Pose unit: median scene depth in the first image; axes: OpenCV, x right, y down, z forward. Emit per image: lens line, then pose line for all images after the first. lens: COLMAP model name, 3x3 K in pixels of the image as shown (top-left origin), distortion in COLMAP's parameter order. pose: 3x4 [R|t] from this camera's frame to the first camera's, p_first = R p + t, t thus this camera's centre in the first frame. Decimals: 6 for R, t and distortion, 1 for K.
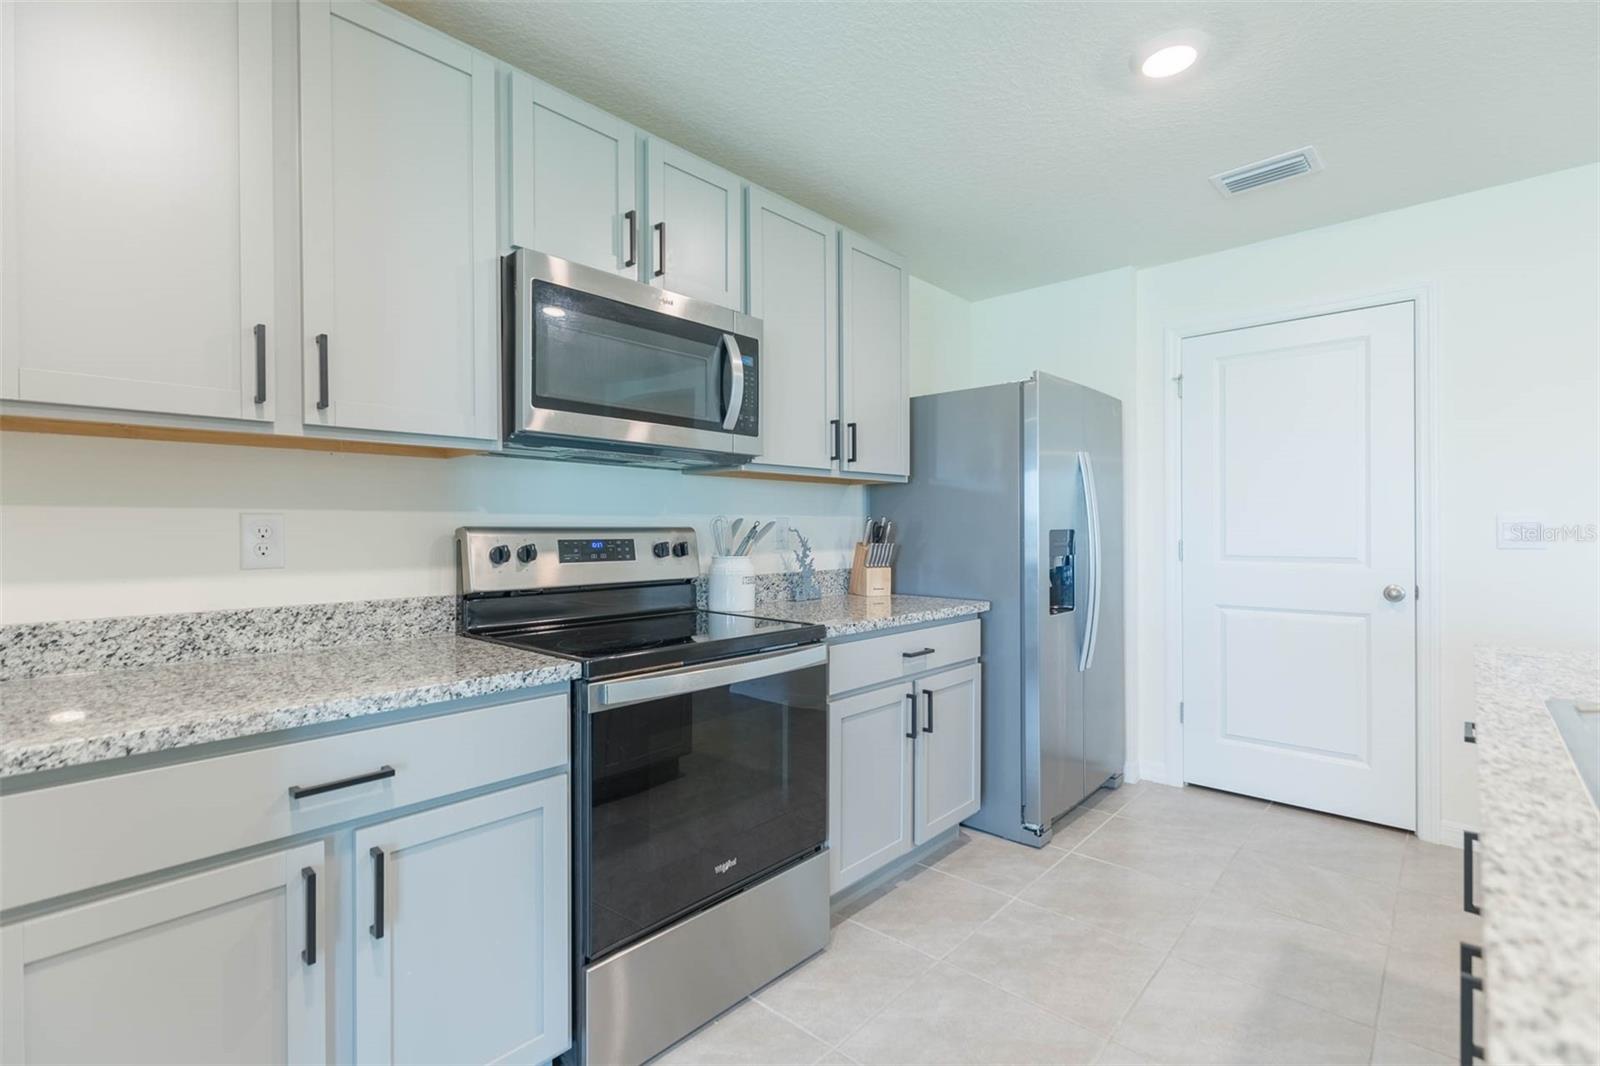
lens RADIAL K [[721.5, 0, 804.5], [0, 721.5, 530.2], [0, 0, 1]] dist [0.006231, -0.001000]
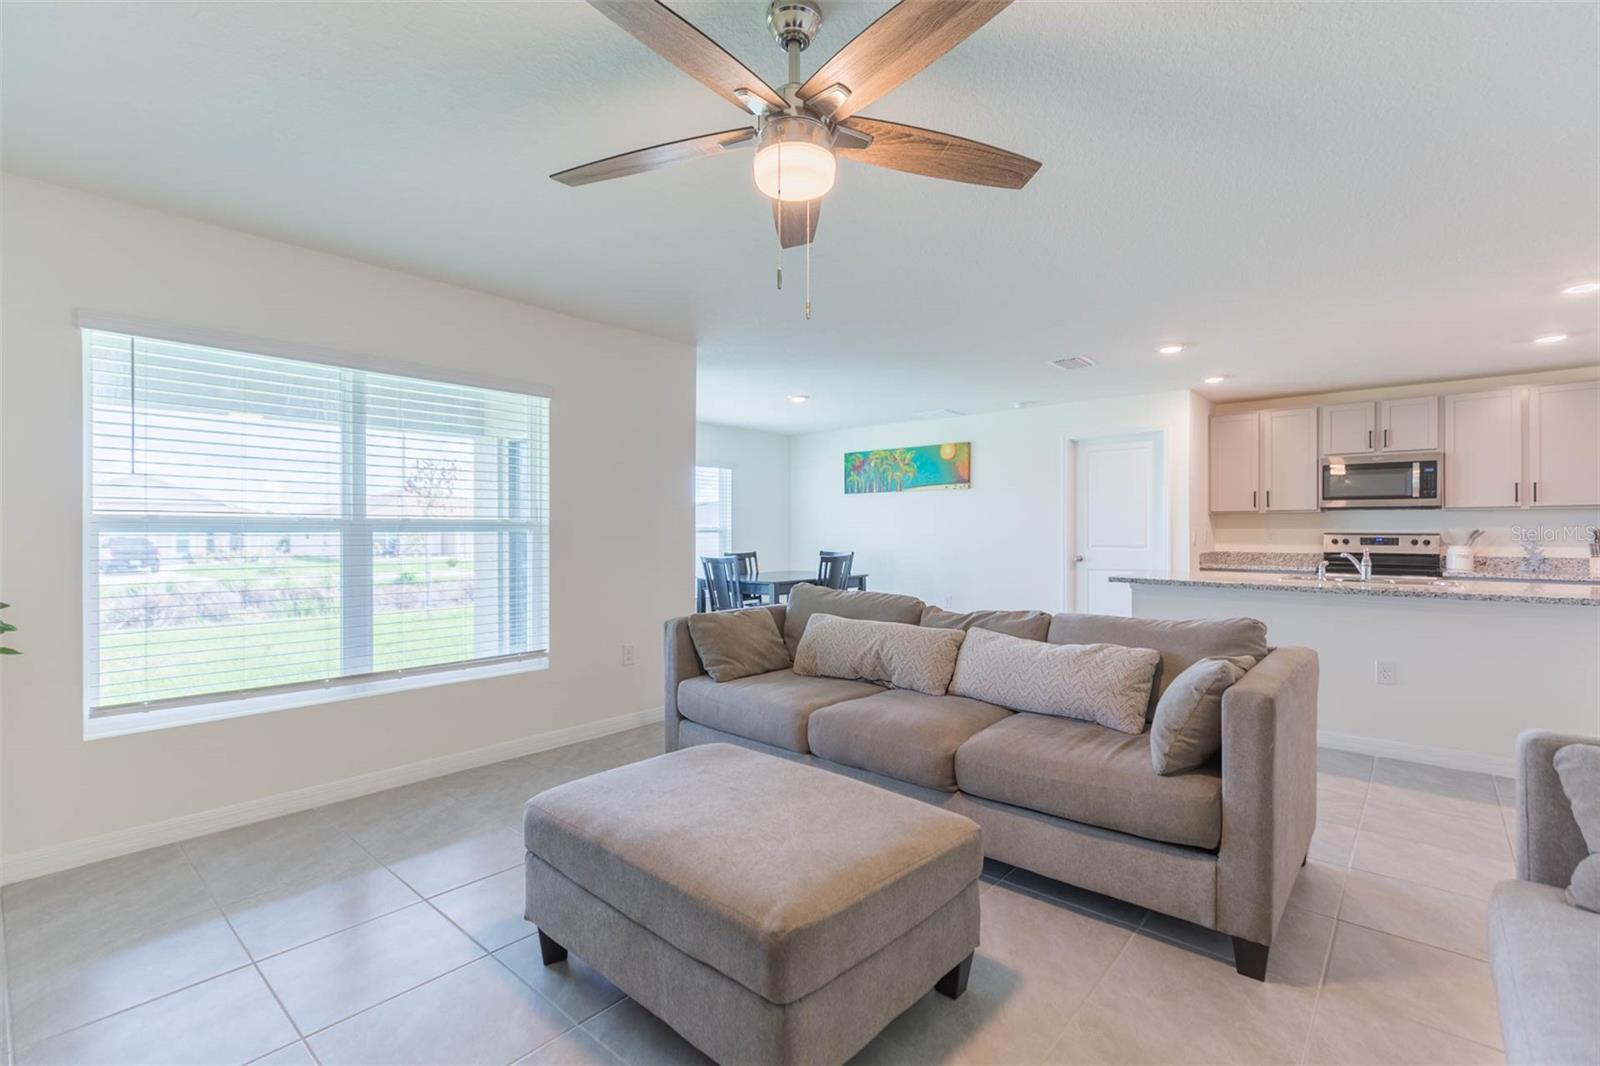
lens RADIAL K [[721.5, 0, 803.6], [0, 721.5, 529.3], [0, 0, 1]] dist [0.006231, -0.001000]
pose [[0.019773, 0.000393, -0.999804, 2.575952], [-0.002733, 0.999996, 0.000339, -0.015023], [0.999801, 0.002726, 0.019774, -1.351910]]
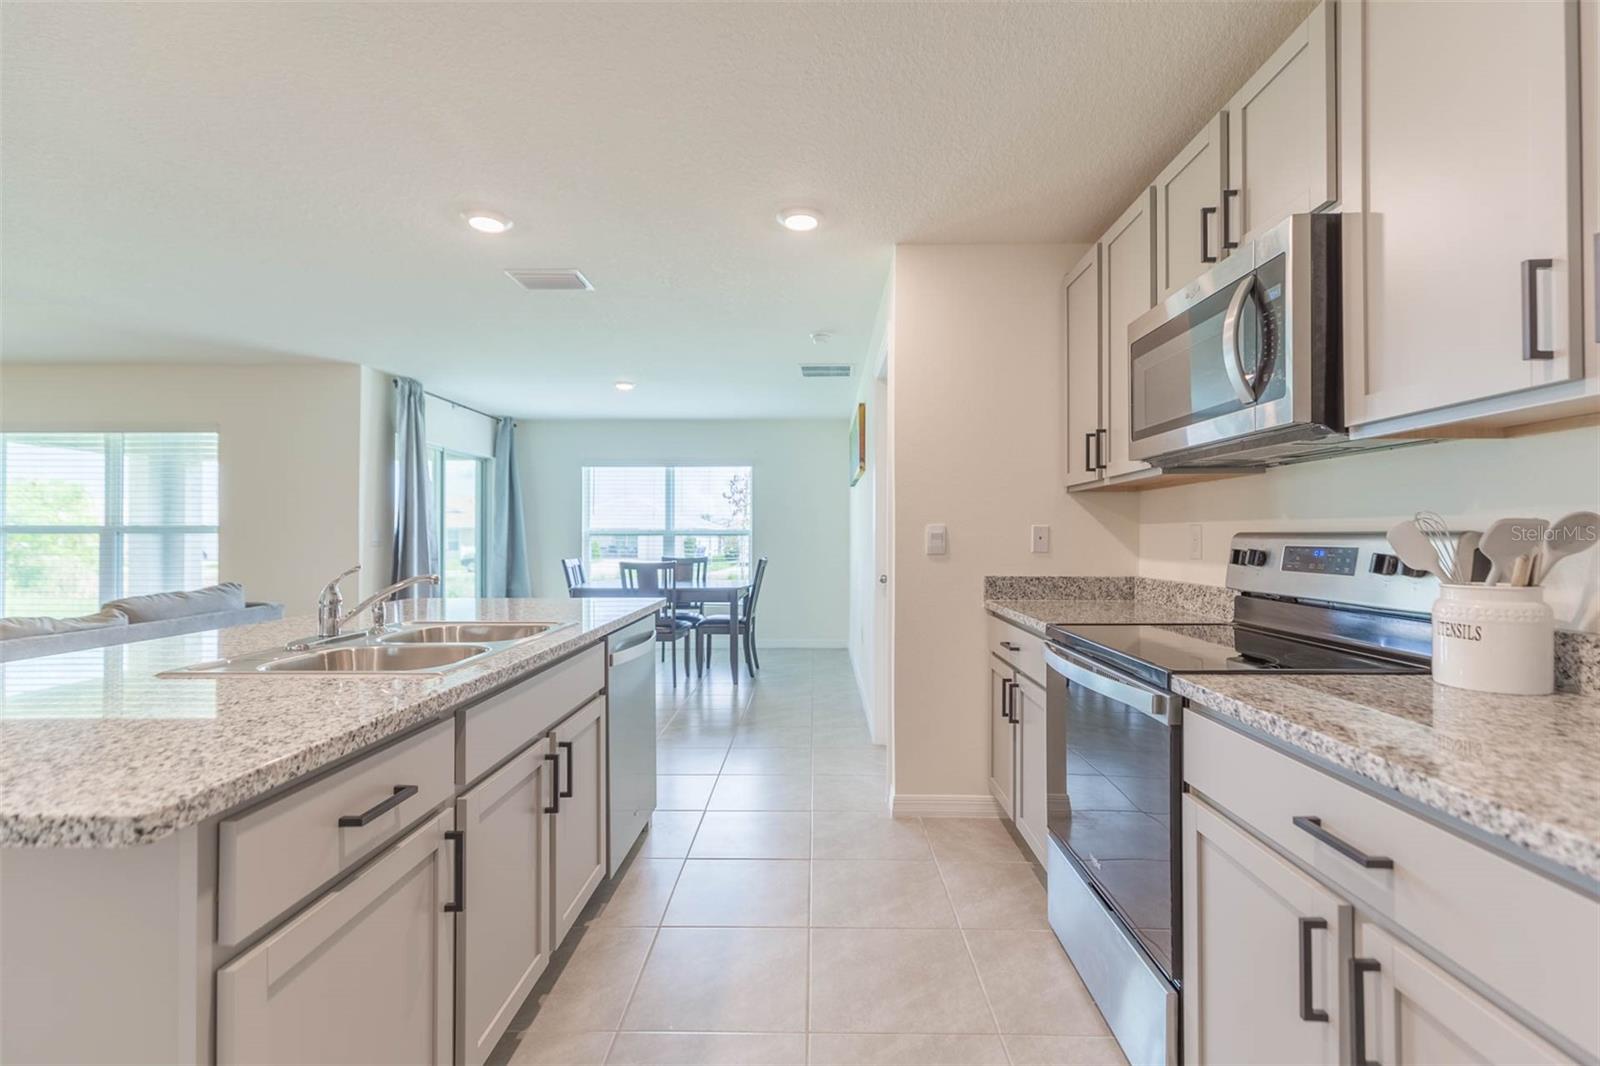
lens RADIAL K [[721.5, 0, 805.5], [0, 721.5, 531.3], [0, 0, 1]] dist [0.006231, -0.001000]
pose [[-0.752177, -0.002787, -0.658956, 0.748229], [-0.000101, 0.999992, -0.004115, -0.001987], [0.658962, -0.003028, -0.752170, 1.272345]]
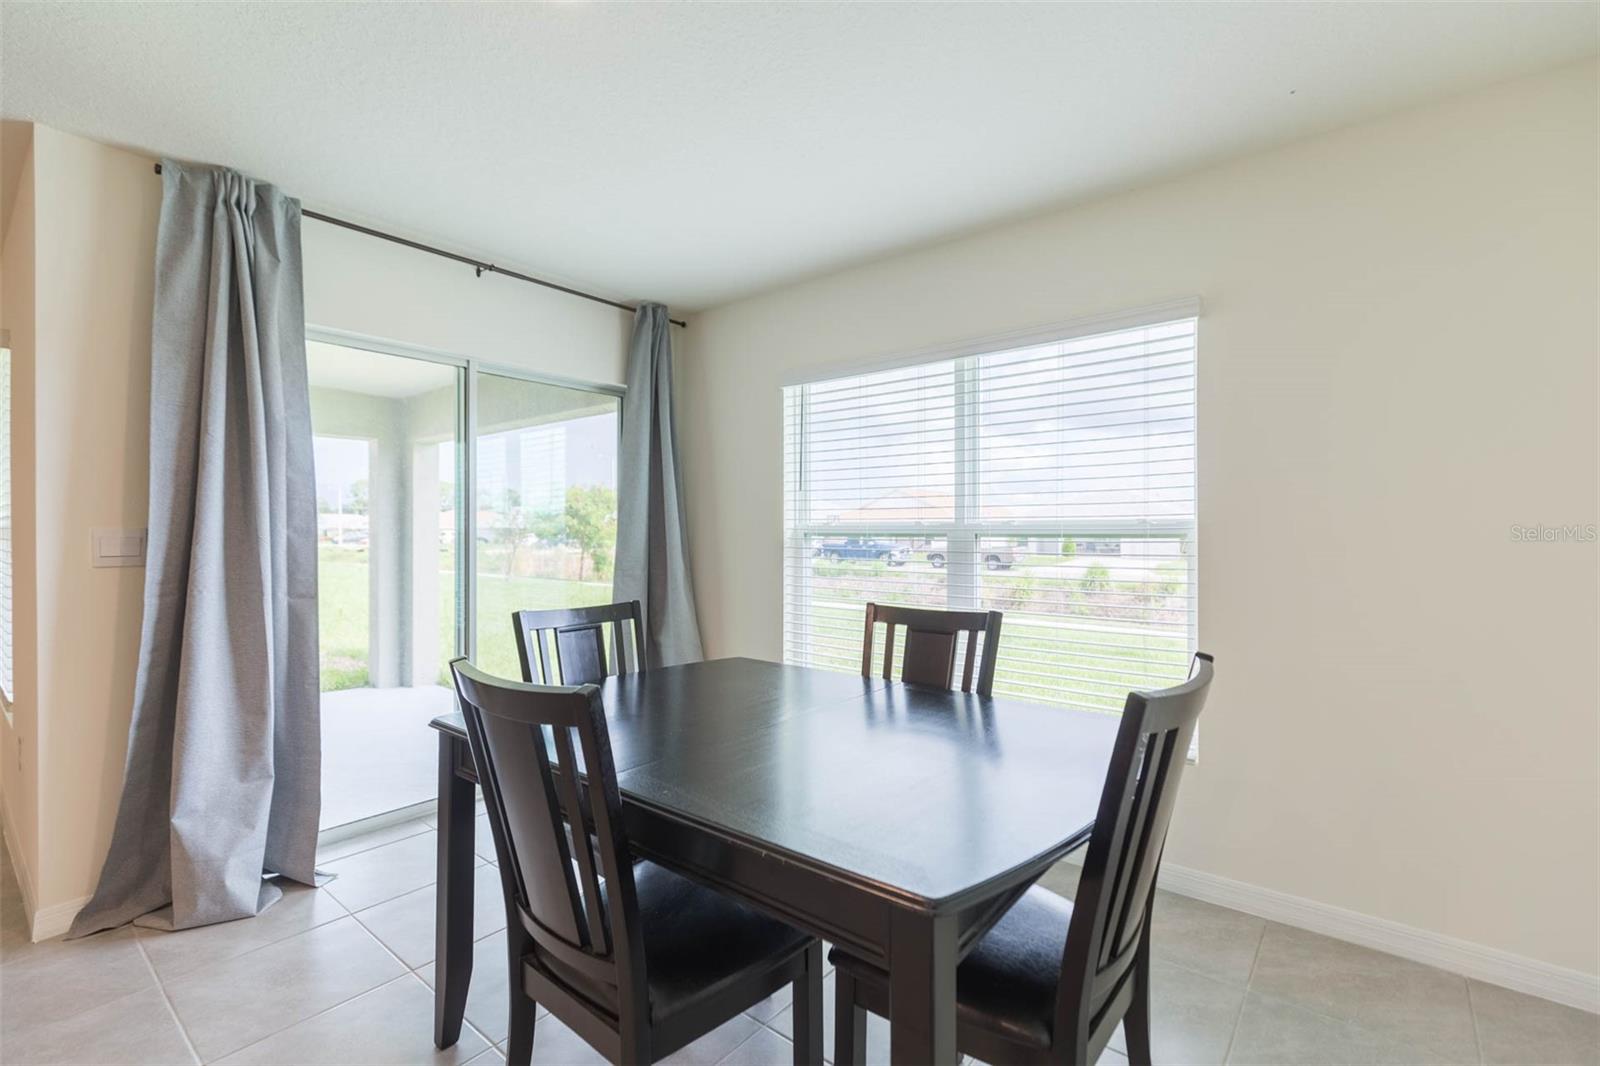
lens RADIAL K [[721.5, 0, 793.5], [0, 721.5, 534.4], [0, 0, 1]] dist [0.006231, -0.001000]
pose [[-0.999094, 0.002692, -0.042463, -0.783351], [0.002678, 0.999996, 0.000392, -0.004434], [0.042464, 0.000278, -0.999098, -0.564995]]
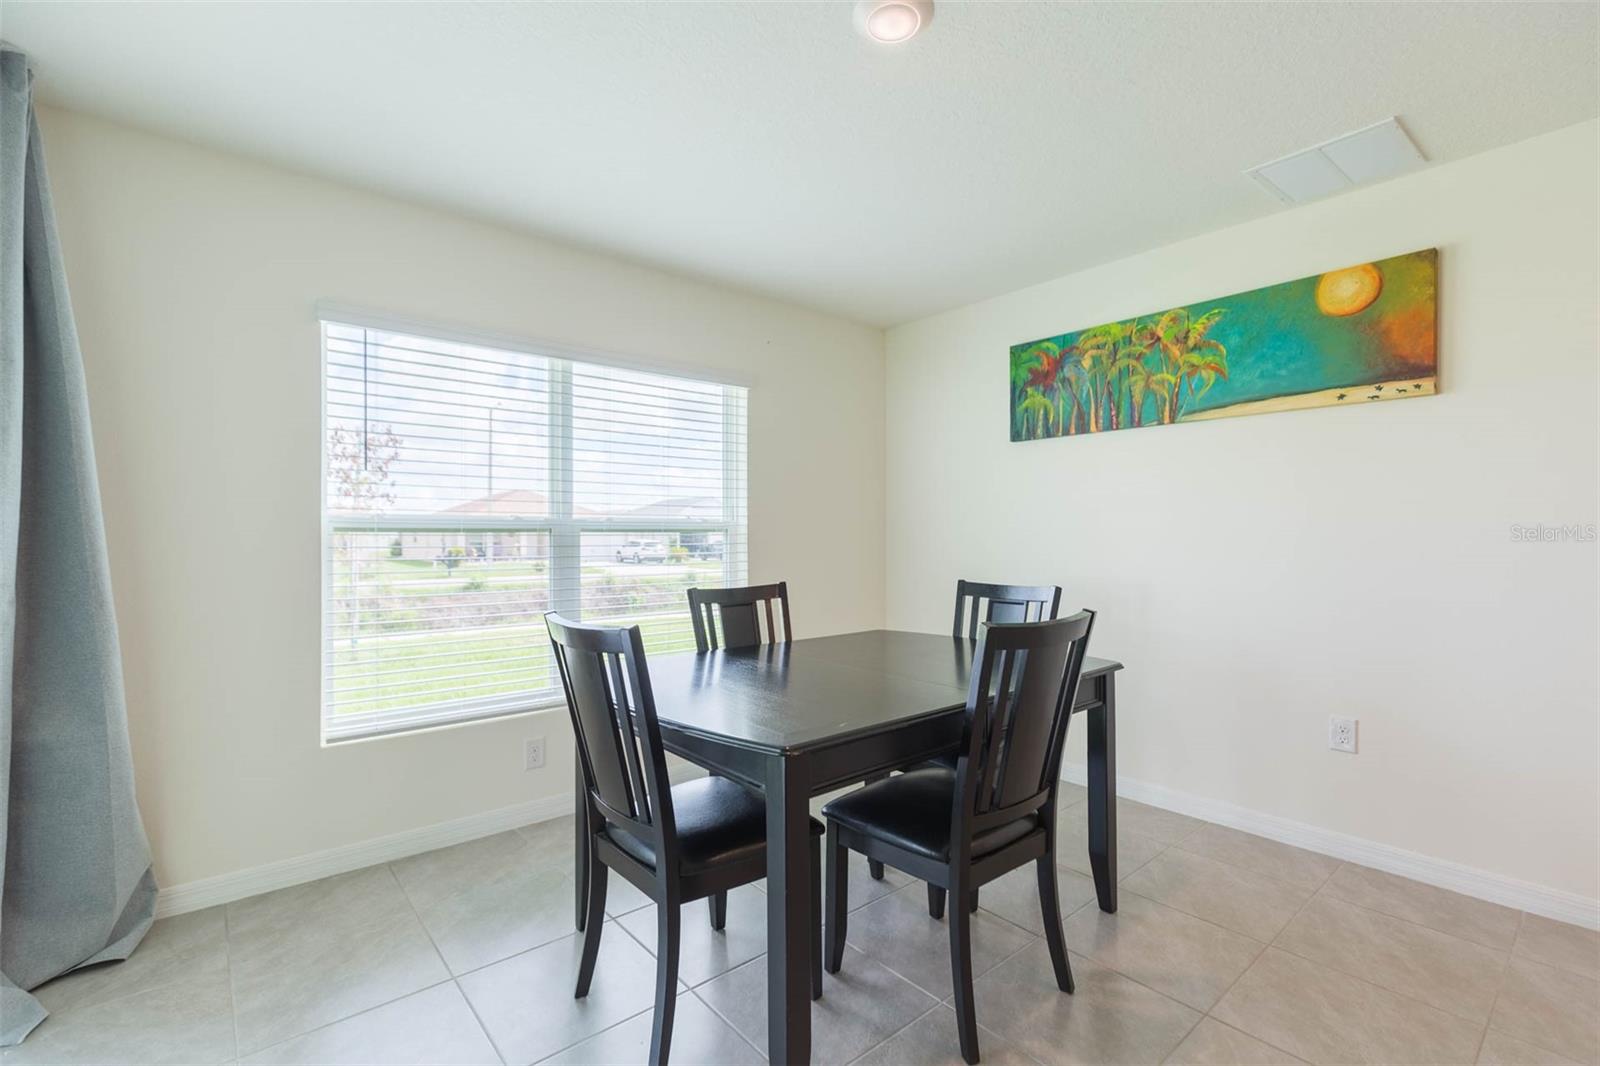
lens RADIAL K [[721.5, 0, 804.0], [0, 721.5, 533.4], [0, 0, 1]] dist [0.006231, -0.001000]
pose [[-0.130669, 0.004469, -0.991416, 0.270219], [-0.000224, 0.999990, 0.004537, 0.000218], [0.991426, 0.000815, -0.130667, -1.307905]]
